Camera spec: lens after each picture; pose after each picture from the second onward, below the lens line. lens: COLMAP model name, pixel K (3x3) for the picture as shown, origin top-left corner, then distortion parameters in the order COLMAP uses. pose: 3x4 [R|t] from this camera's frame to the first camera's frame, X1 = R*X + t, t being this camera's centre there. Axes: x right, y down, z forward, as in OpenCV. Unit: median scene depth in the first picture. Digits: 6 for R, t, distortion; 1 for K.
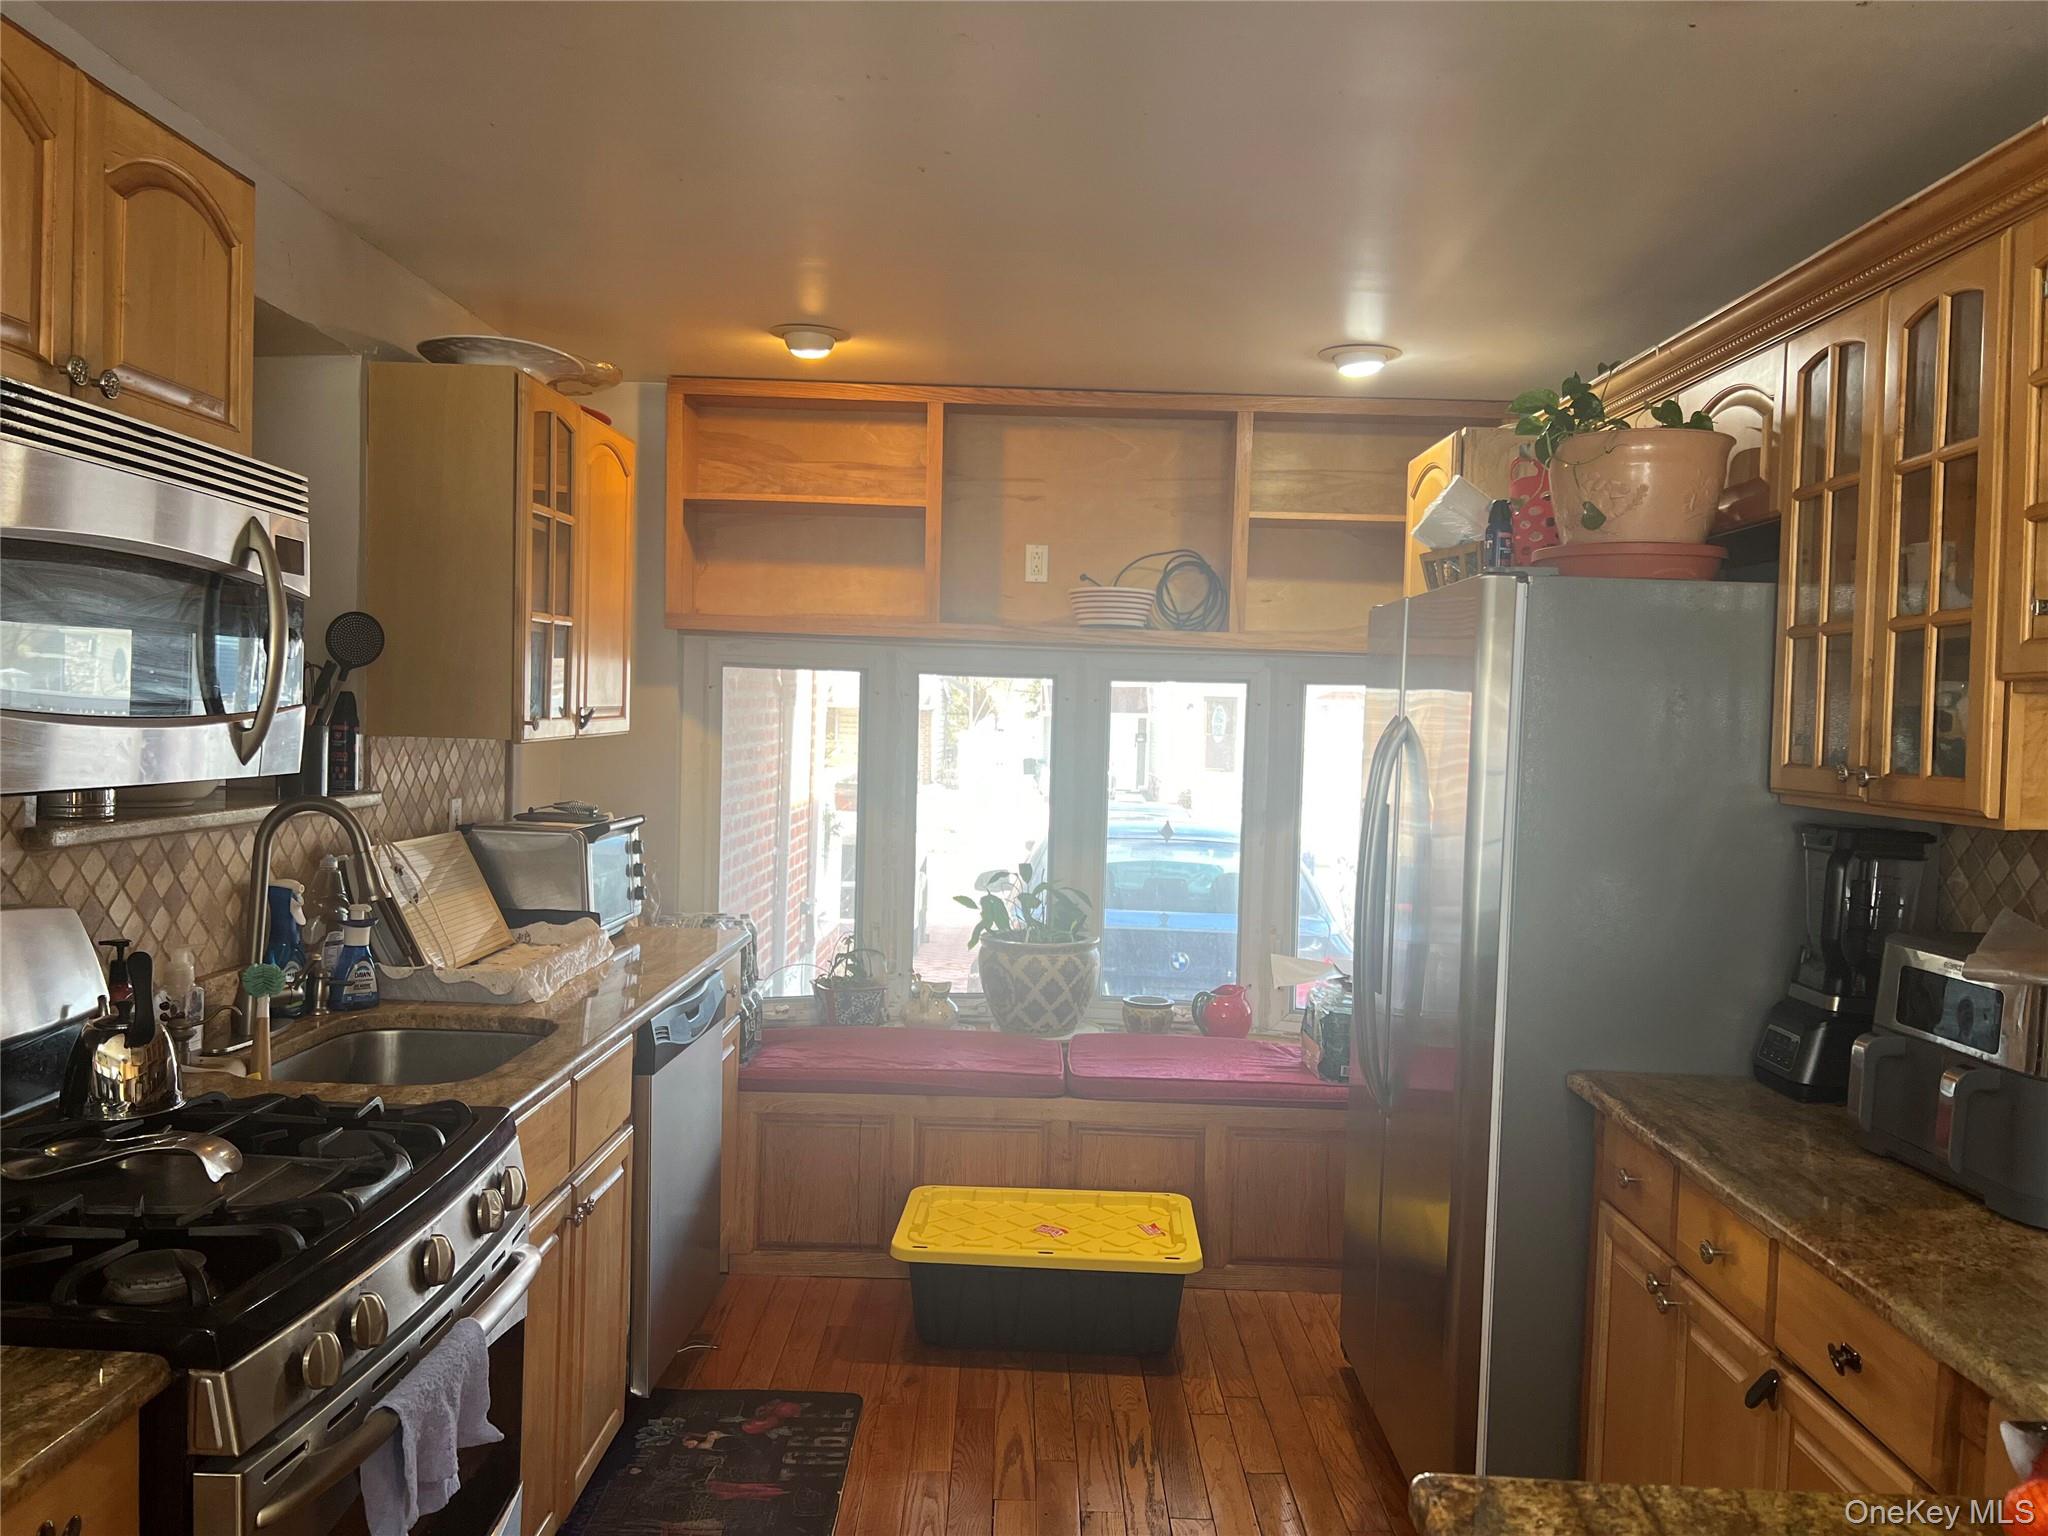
lens RADIAL K [[1550.2, 0, 1025.7], [0, 1550.2, 786.8], [0, 0, 1]] dist [0.059730, -0.070657]
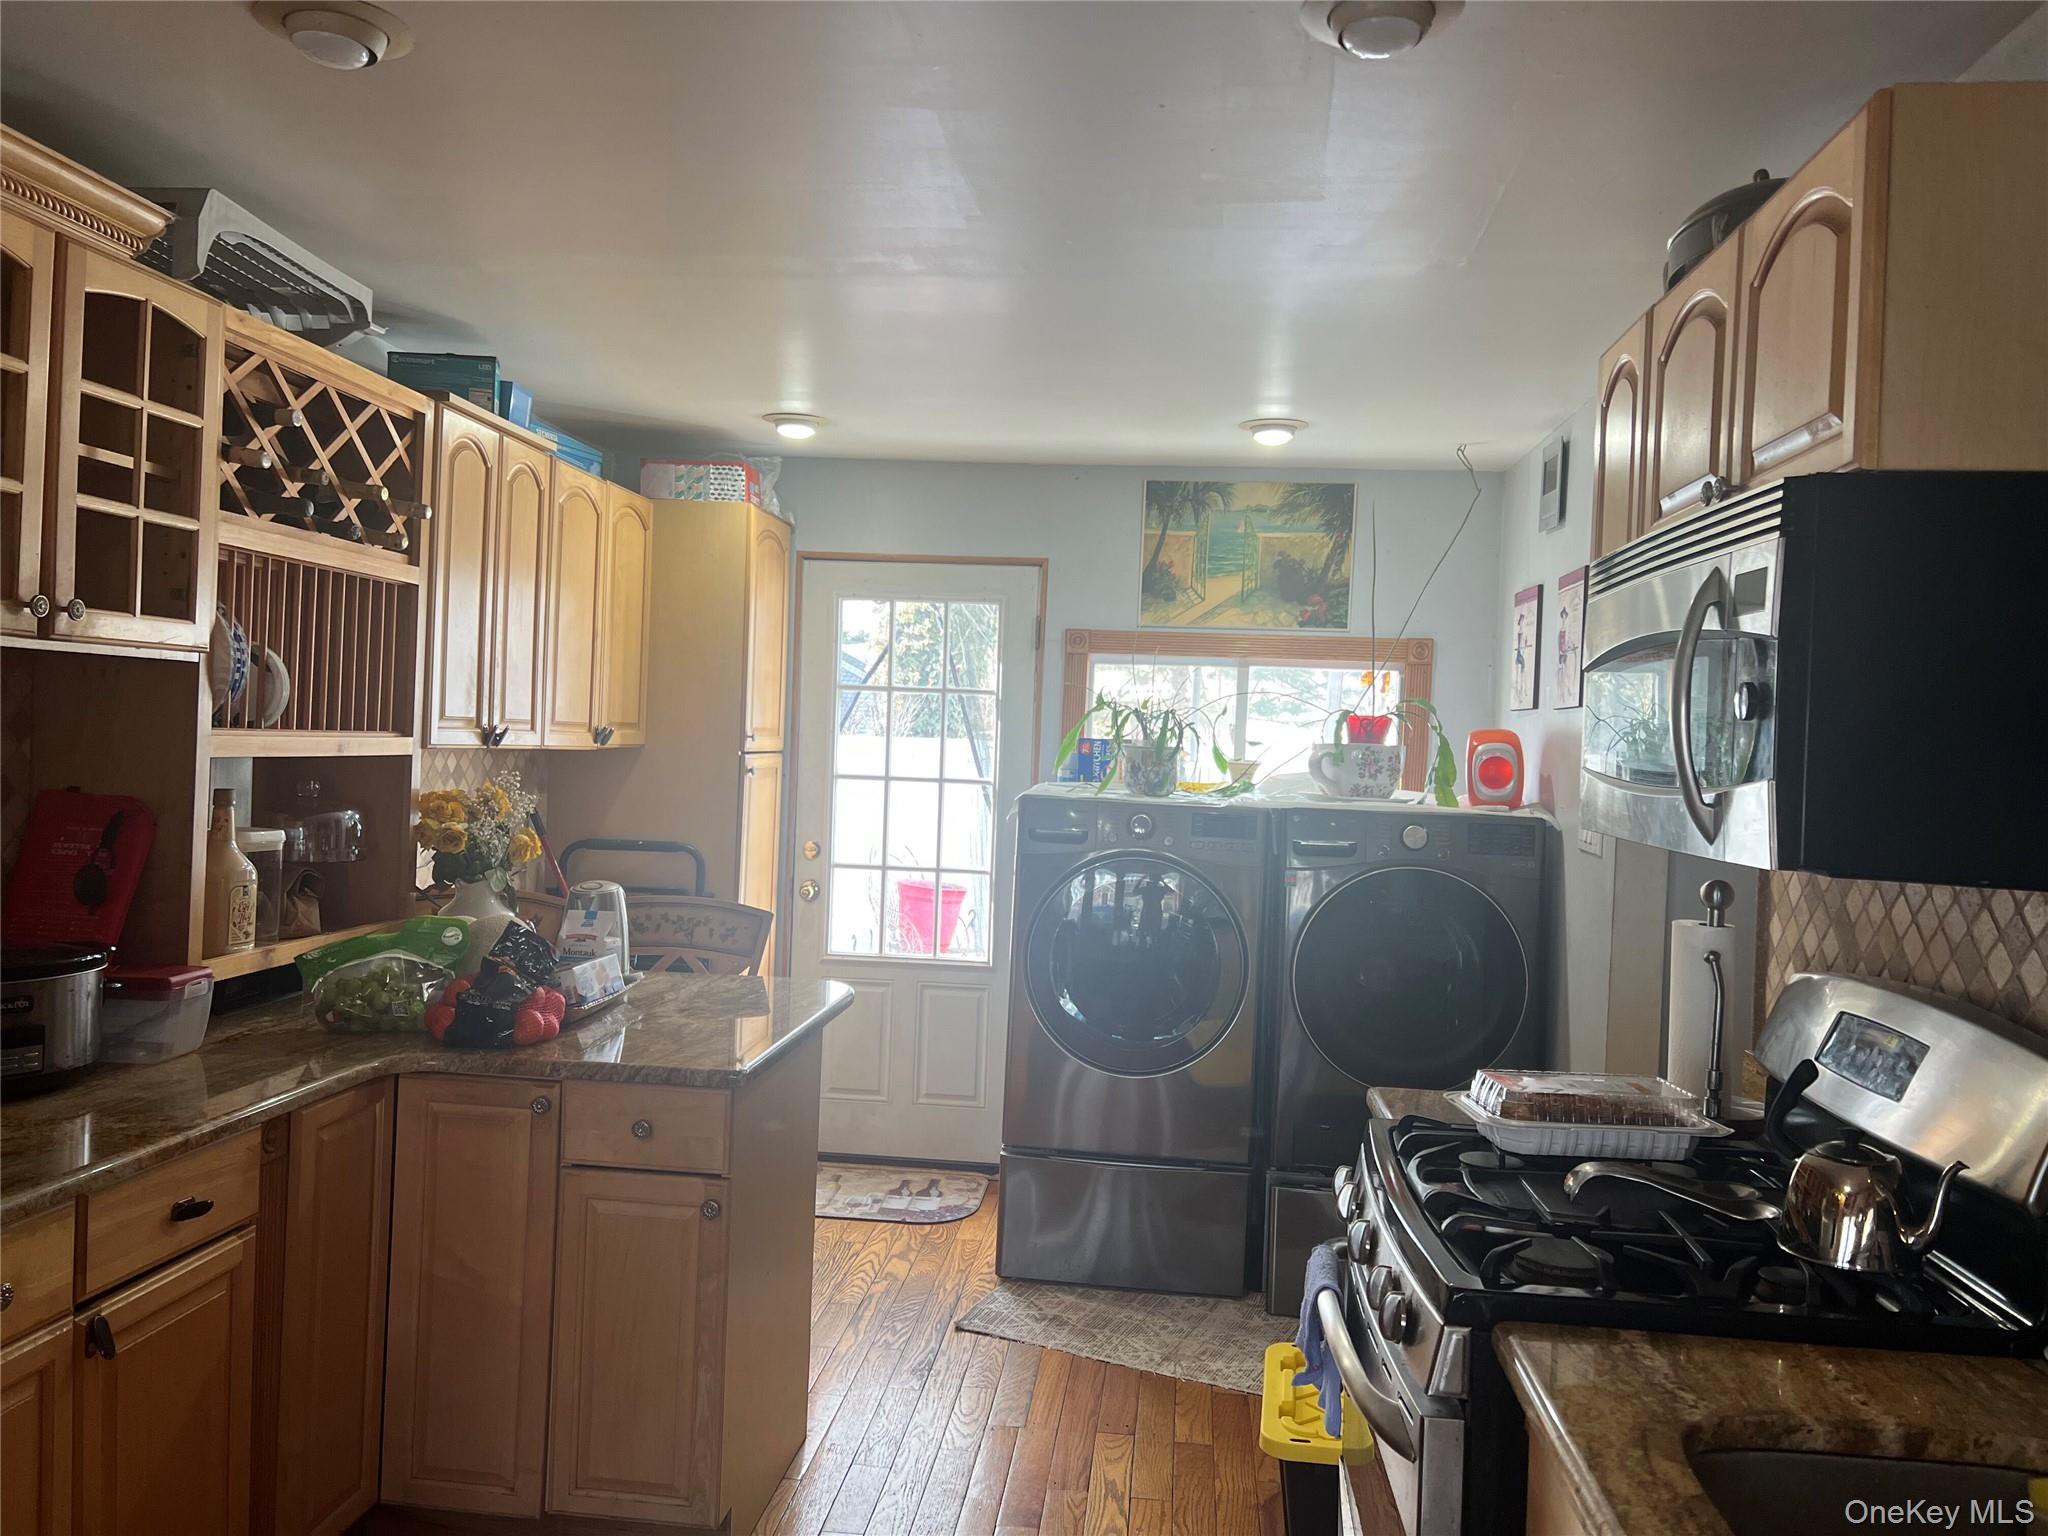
lens RADIAL K [[1550.2, 0, 1025.7], [0, 1550.2, 786.8], [0, 0, 1]] dist [0.059730, -0.070657]
pose [[-0.991691, -0.072936, 0.105969, -0.183697], [-0.064625, 0.994710, 0.079850, -0.081820], [-0.111232, 0.072339, -0.991158, 1.706446]]
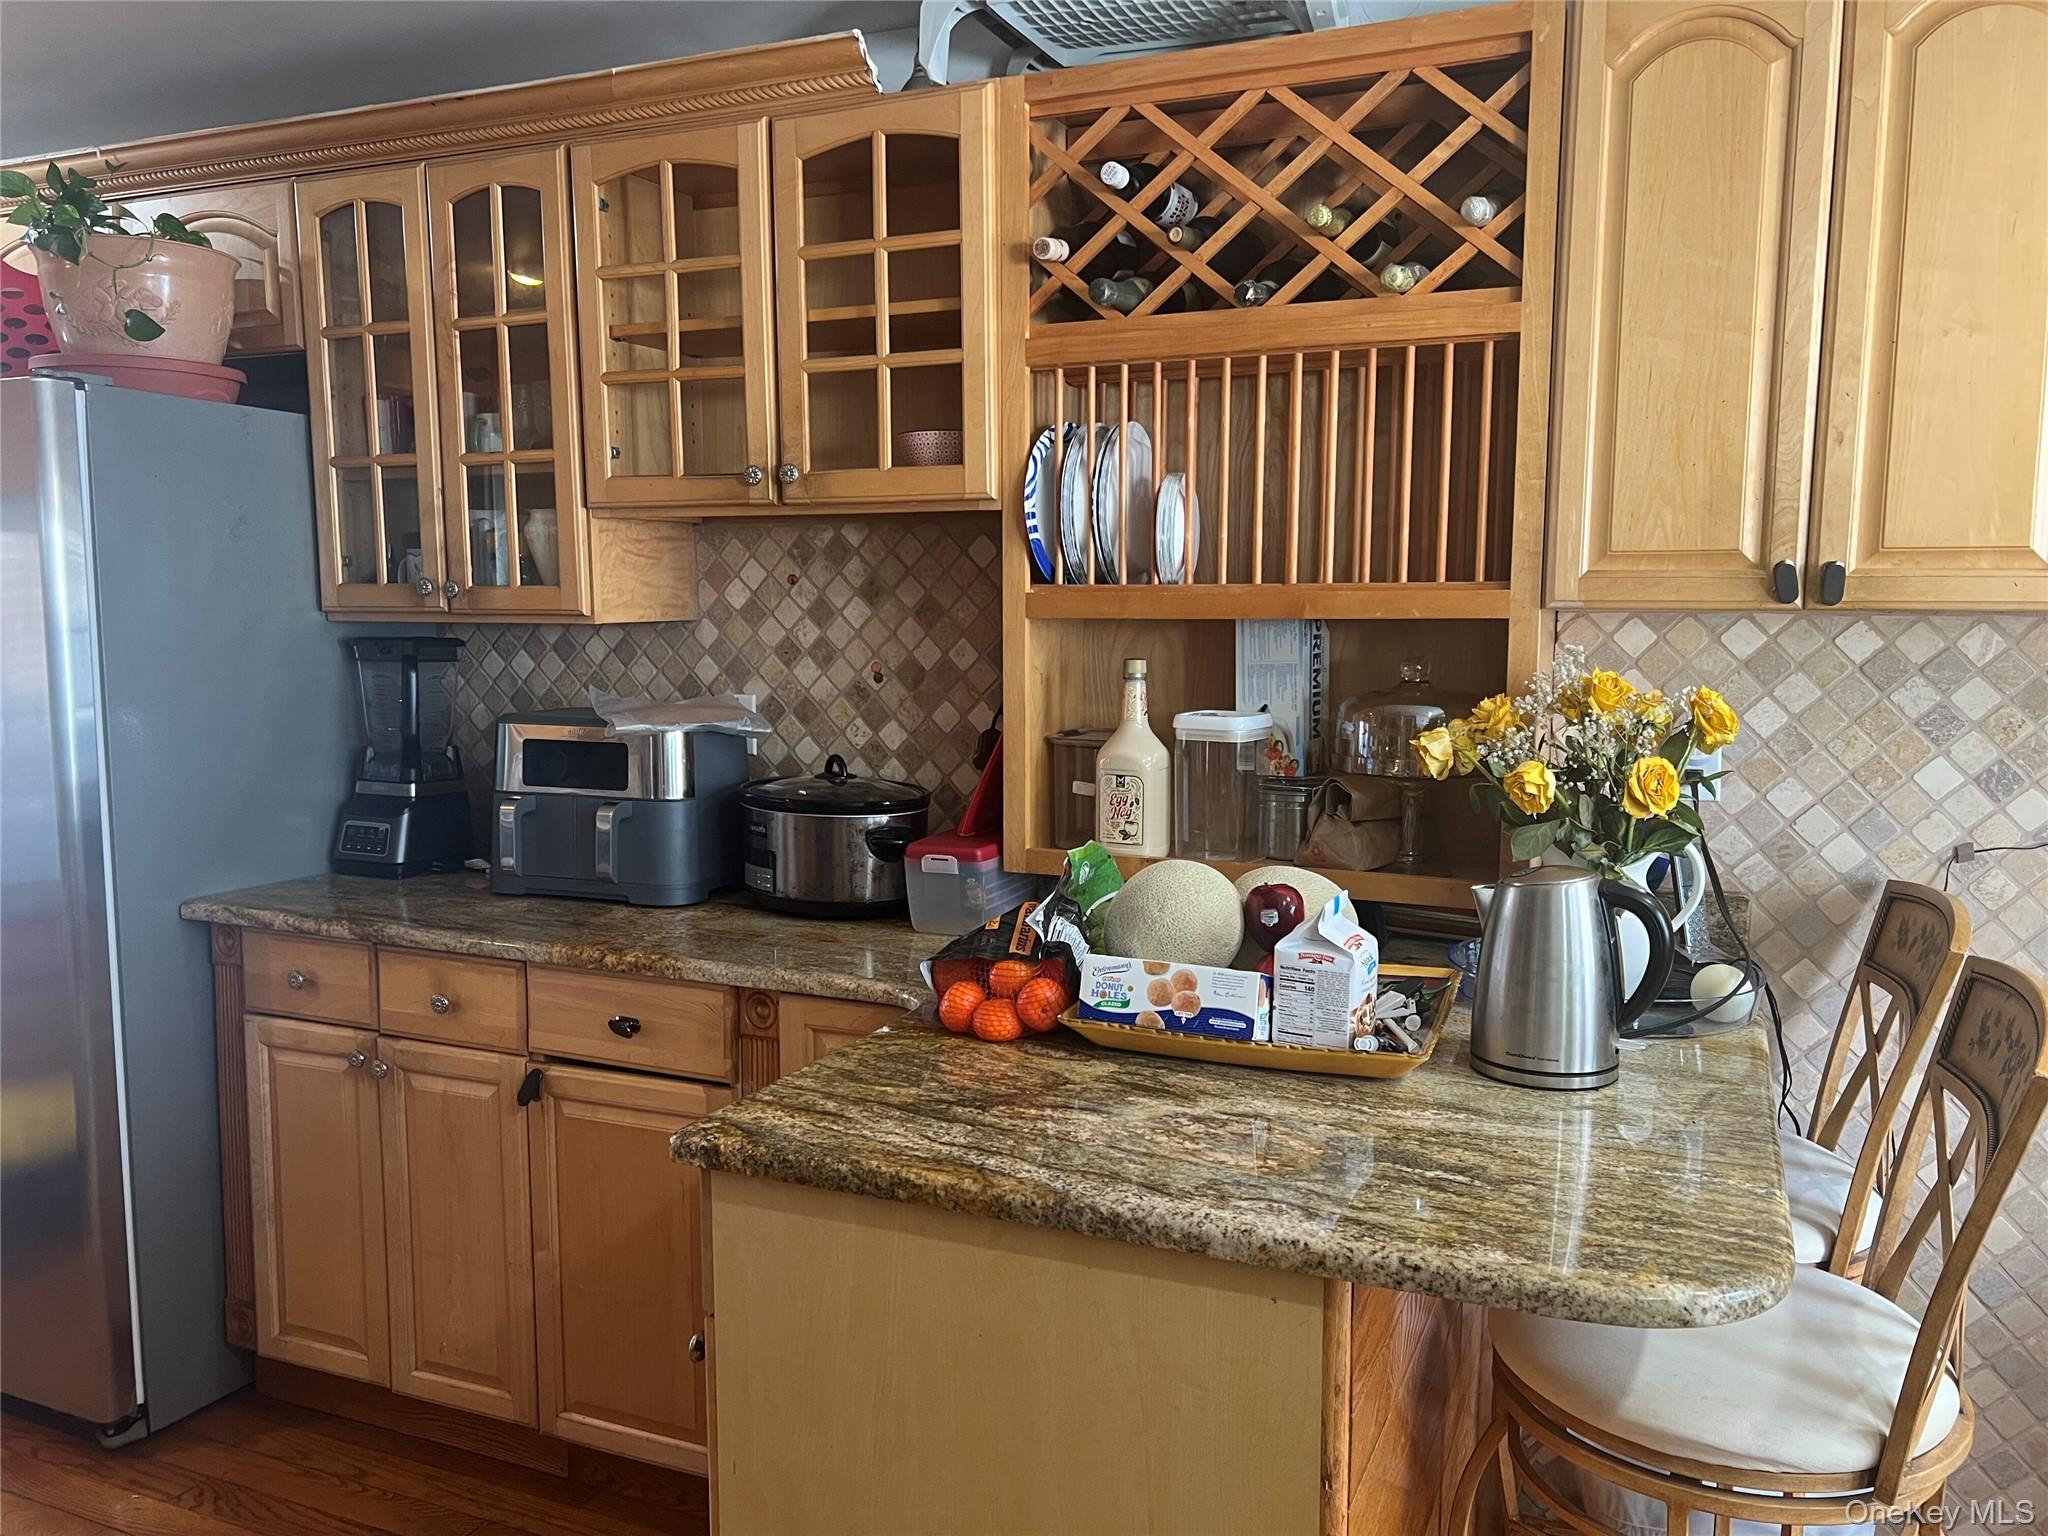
lens RADIAL K [[1550.2, 0, 1025.7], [0, 1550.2, 786.8], [0, 0, 1]] dist [0.059730, -0.070657]
pose [[0.378062, -0.135735, 0.915776, -0.416354], [0.052951, 0.990744, 0.124987, 0.017299], [-0.924265, 0.001238, 0.381750, 0.157213]]
